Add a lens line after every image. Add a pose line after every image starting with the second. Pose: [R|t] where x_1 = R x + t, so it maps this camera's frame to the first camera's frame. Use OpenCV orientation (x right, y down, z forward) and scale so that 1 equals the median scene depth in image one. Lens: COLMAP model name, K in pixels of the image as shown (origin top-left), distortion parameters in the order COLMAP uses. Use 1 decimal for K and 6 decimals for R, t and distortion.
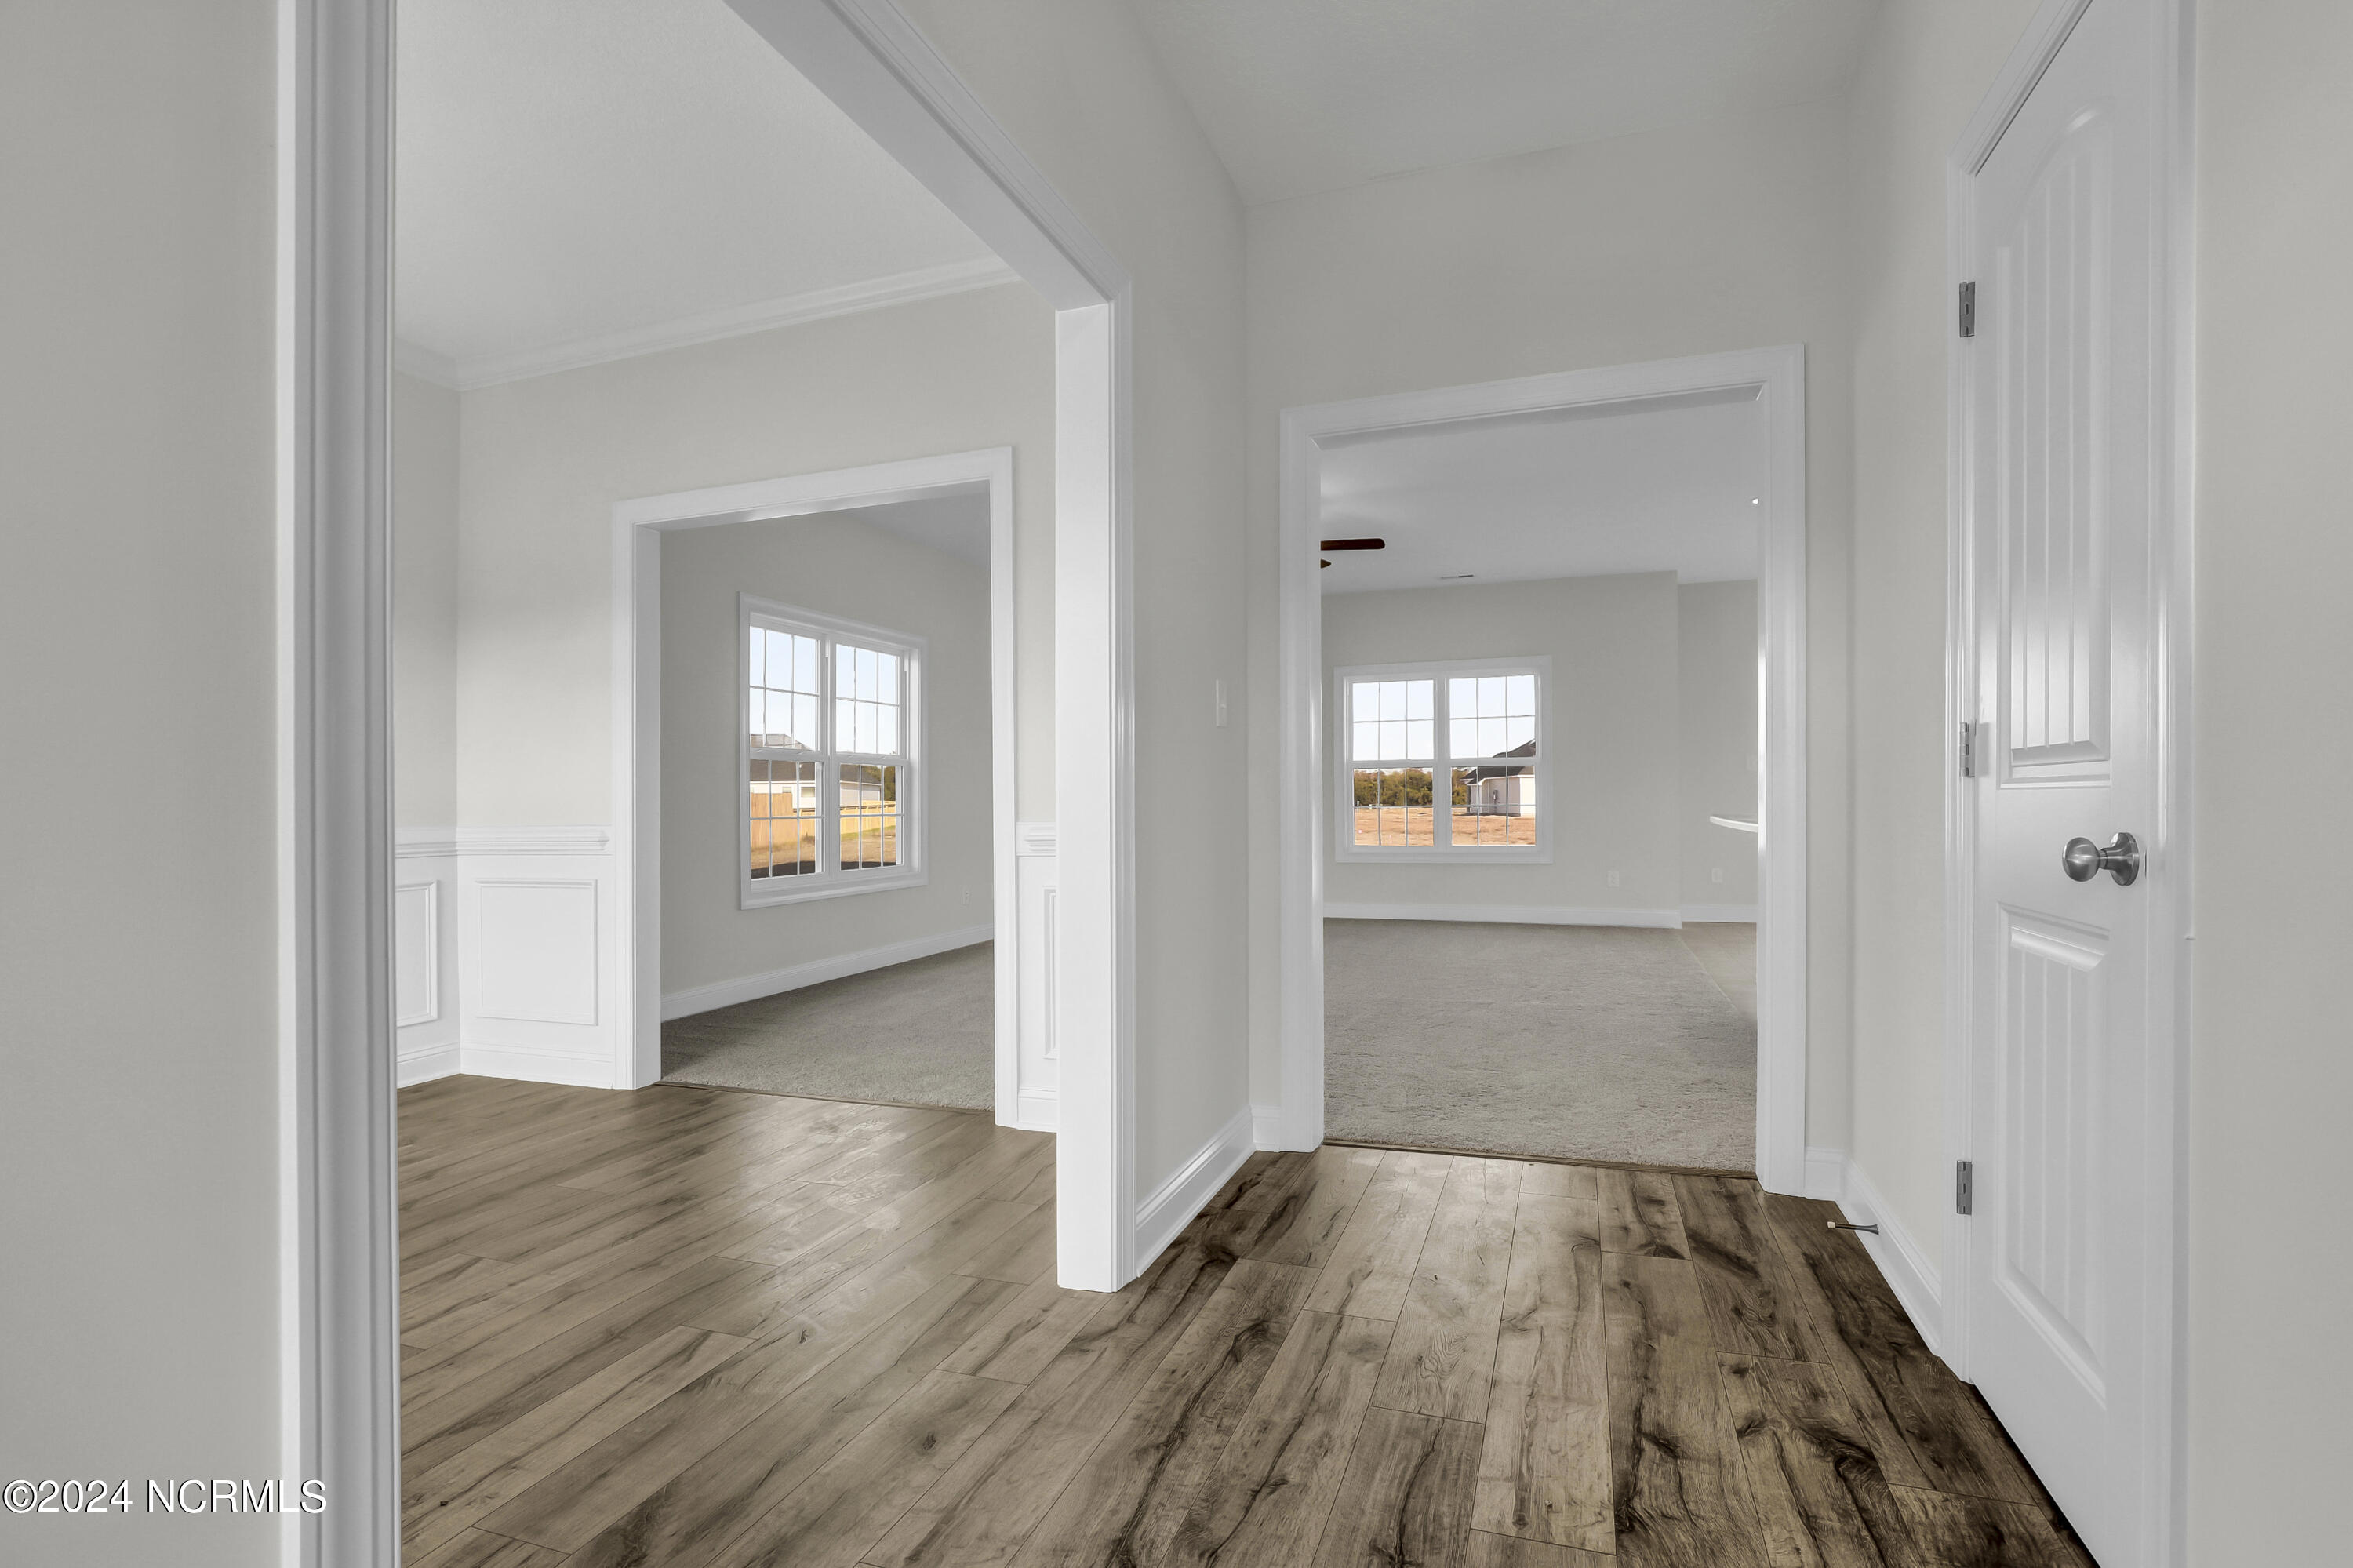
lens RADIAL K [[1095.7, 0, 1180.0], [0, 1095.7, 802.0], [0, 0, 1]] dist [-0.019497, -0.000005]
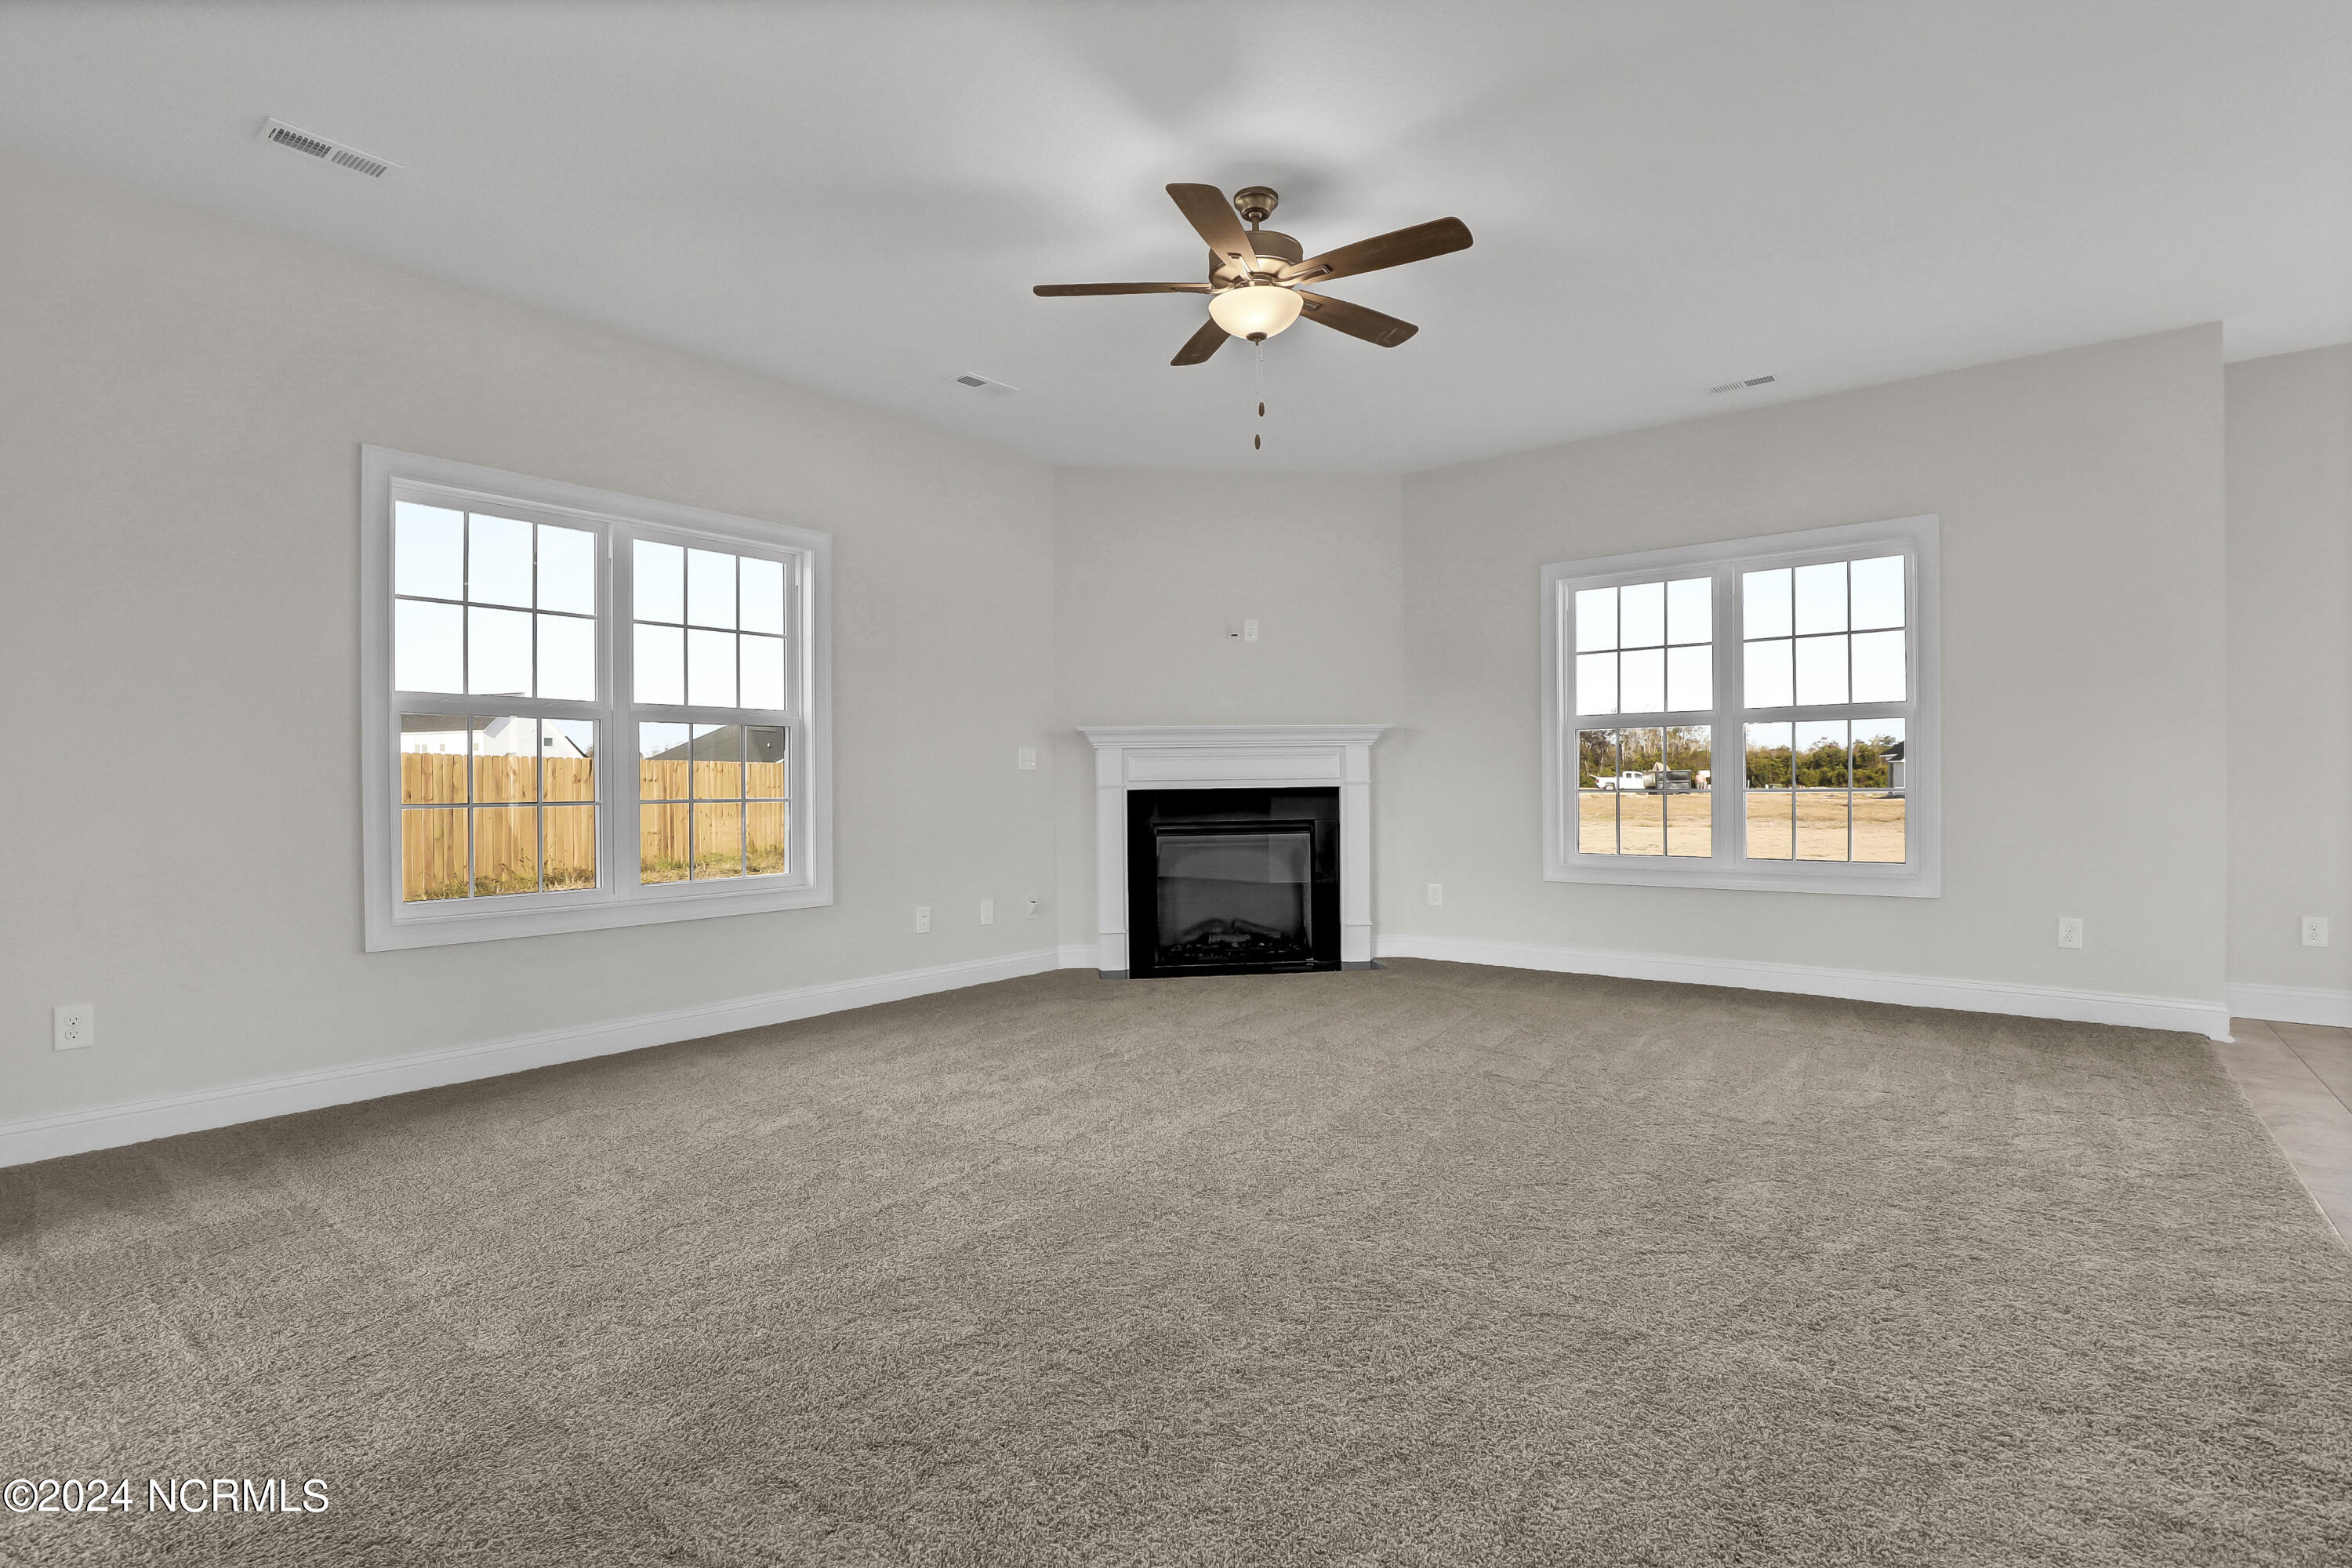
lens RADIAL K [[1132.2, 0, 1176.0], [0, 1132.2, 784.0], [0, 0, 1]] dist [-0.001786, -0.000264]
pose [[0.951600, 0.003354, -0.307320, 0.144892], [-0.002505, 0.999992, 0.003157, -0.000922], [0.307328, -0.002234, 0.951601, 0.328108]]
